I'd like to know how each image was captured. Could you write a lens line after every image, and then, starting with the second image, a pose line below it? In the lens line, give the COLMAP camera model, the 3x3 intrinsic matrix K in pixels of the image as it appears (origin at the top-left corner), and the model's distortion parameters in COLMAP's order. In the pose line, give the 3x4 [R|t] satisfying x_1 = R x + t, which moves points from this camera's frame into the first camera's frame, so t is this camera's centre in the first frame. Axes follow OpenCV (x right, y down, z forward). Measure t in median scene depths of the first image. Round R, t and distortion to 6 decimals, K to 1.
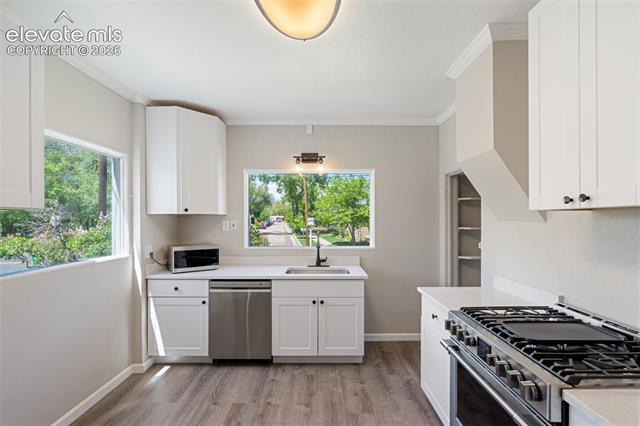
lens RADIAL K [[293.0, 0, 317.7], [0, 293.0, 216.8], [0, 0, 1]] dist [-0.004116, 0.000812]
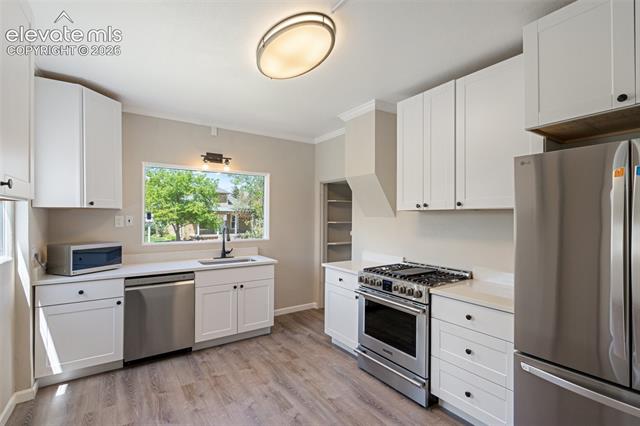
lens RADIAL K [[293.0, 0, 324.3], [0, 293.0, 214.4], [0, 0, 1]] dist [-0.004116, 0.000812]
pose [[0.823570, 0.008586, 0.567150, -0.374797], [-0.009590, 0.999953, -0.001212, 0.004315], [-0.567133, -0.004441, 0.823614, -0.138822]]
